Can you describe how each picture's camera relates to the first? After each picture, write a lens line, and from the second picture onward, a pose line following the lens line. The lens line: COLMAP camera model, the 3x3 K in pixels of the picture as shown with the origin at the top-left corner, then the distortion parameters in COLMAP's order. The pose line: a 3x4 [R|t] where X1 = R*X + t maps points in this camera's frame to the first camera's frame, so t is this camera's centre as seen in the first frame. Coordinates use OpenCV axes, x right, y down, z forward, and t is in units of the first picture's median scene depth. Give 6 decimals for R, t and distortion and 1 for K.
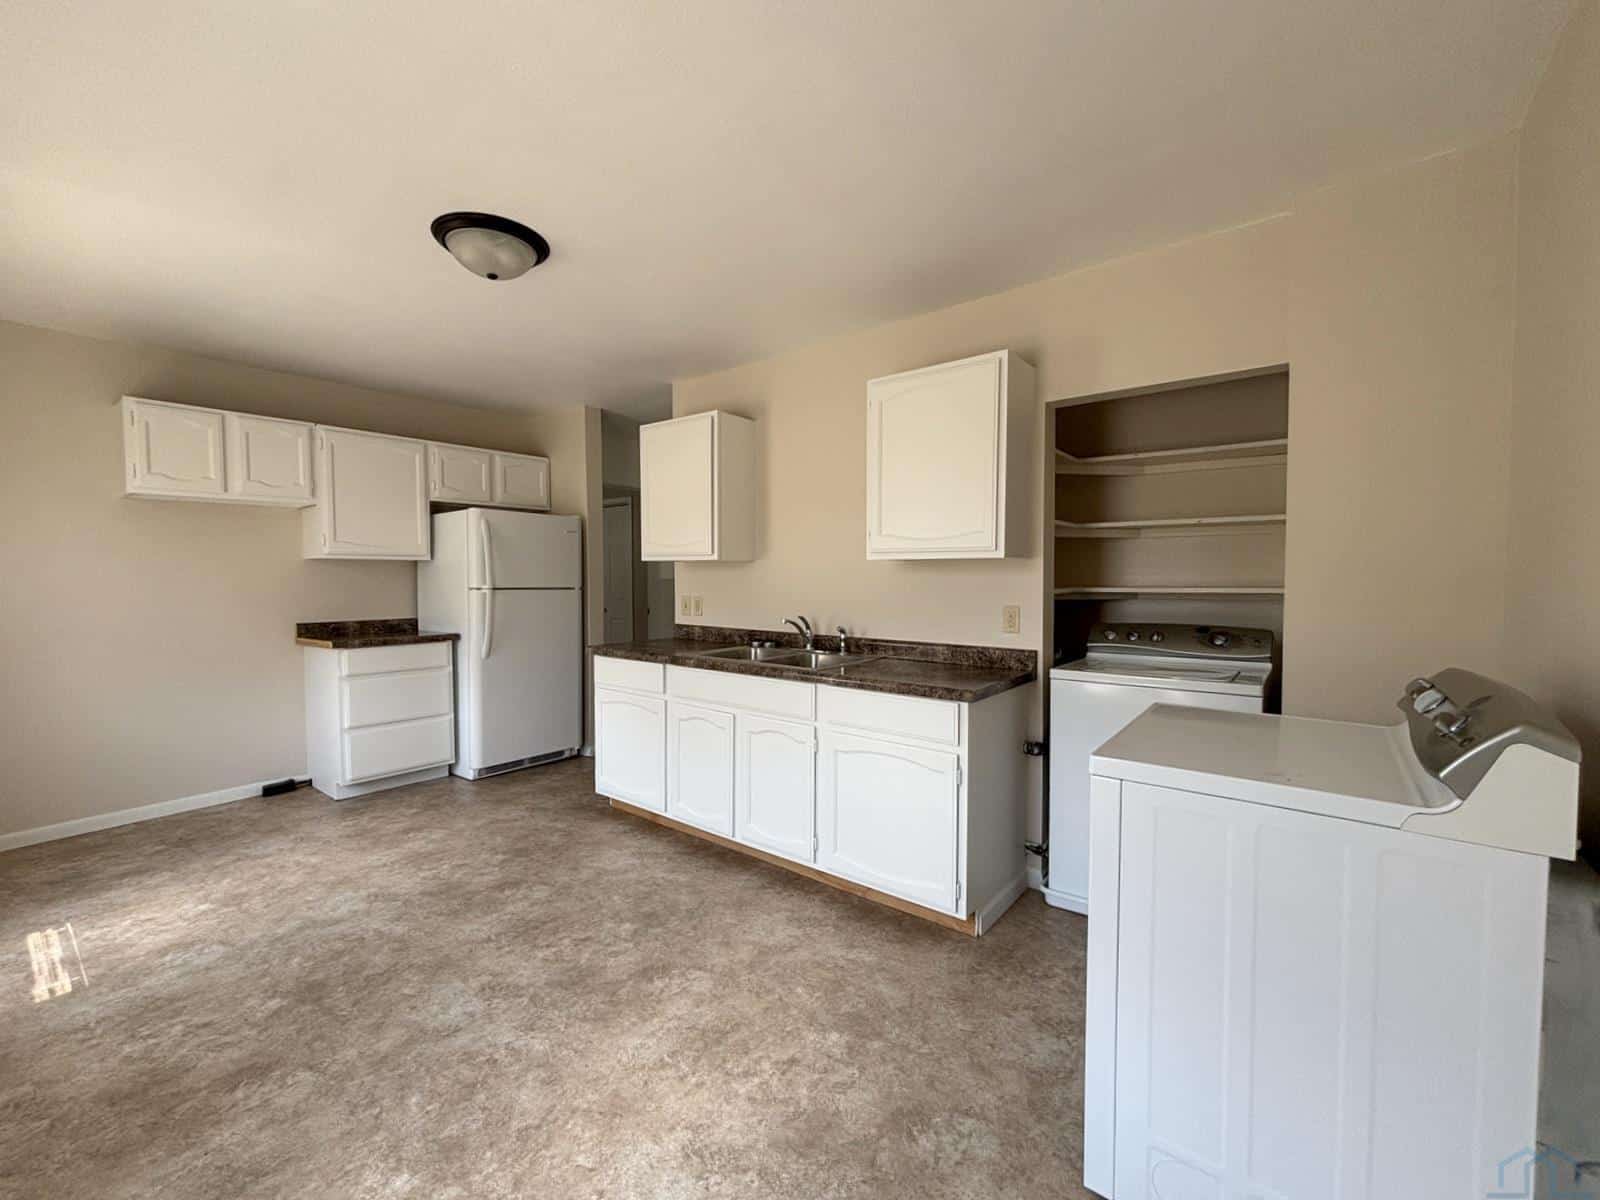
lens RADIAL K [[656.1, 0, 804.1], [0, 656.1, 603.5], [0, 0, 1]] dist [0.001675, -0.004820]
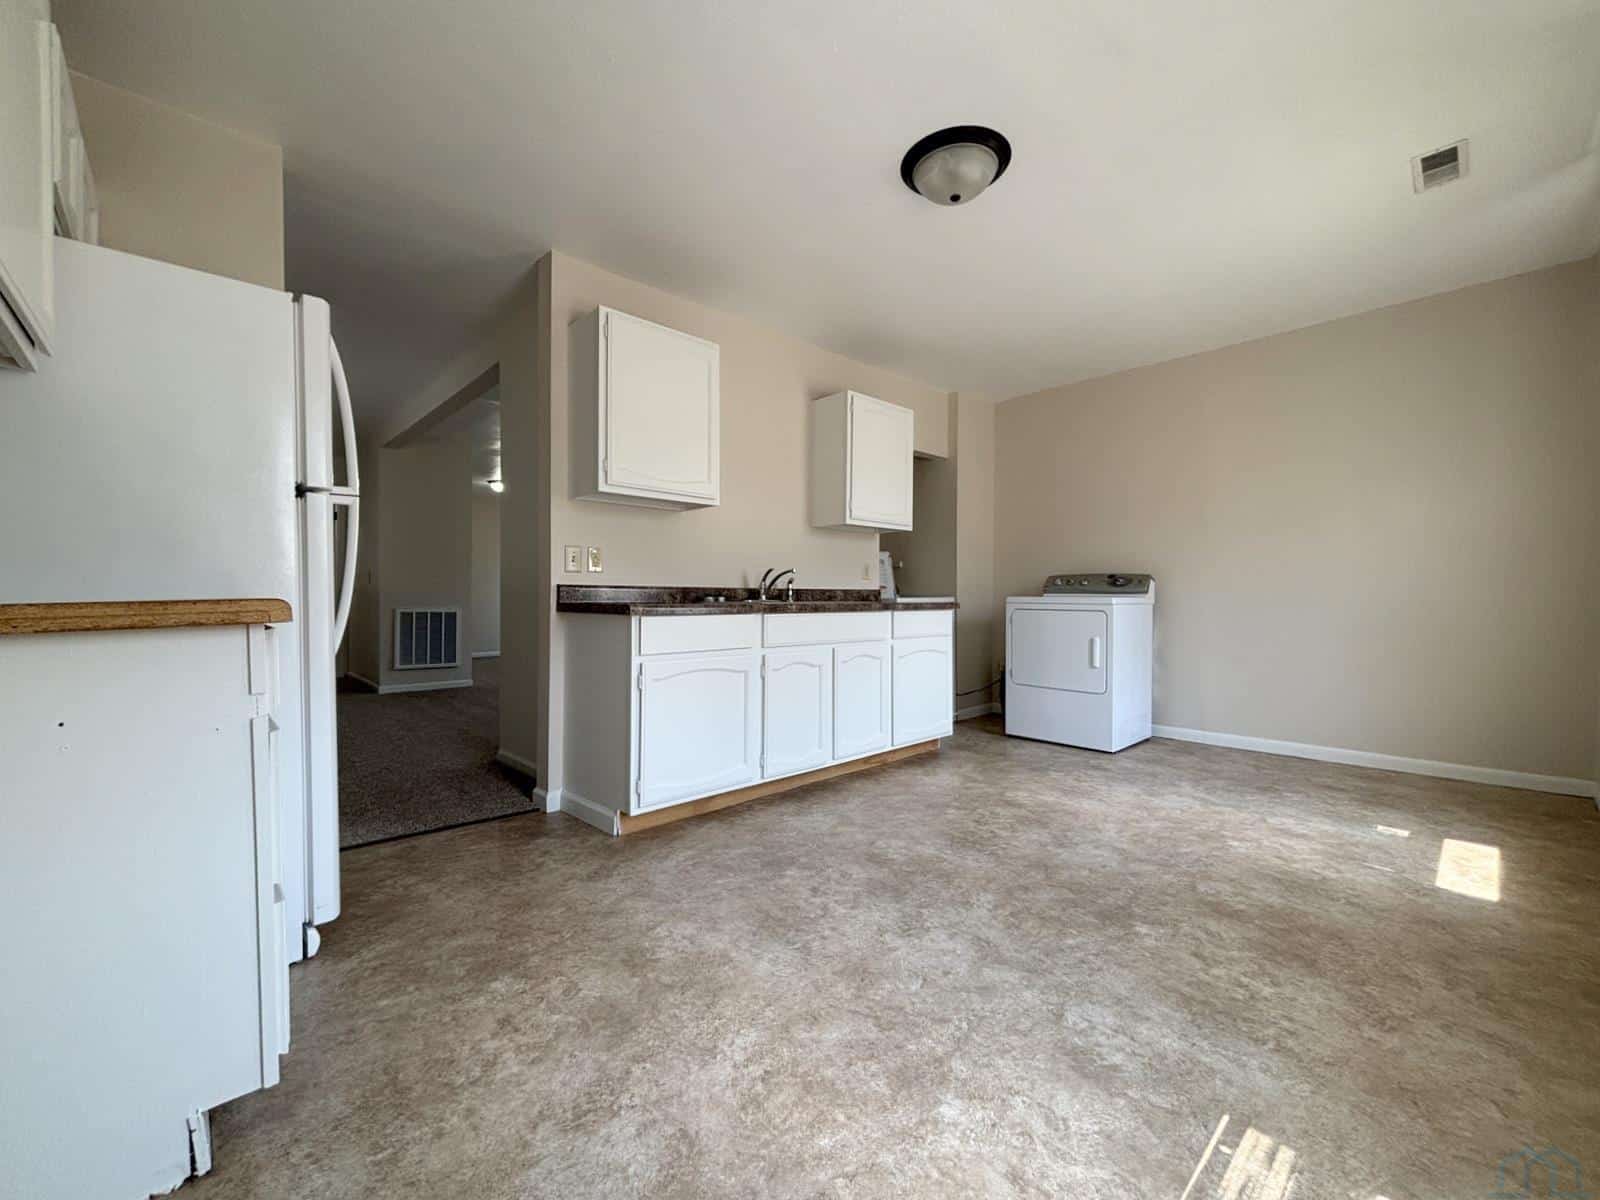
lens RADIAL K [[656.1, 0, 800.1], [0, 656.1, 594.5], [0, 0, 1]] dist [0.001675, -0.004820]
pose [[0.150043, 0.002504, 0.988676, -1.699473], [0.038769, 0.999213, -0.008414, 0.115670], [-0.987919, 0.039592, 0.149828, 1.242871]]
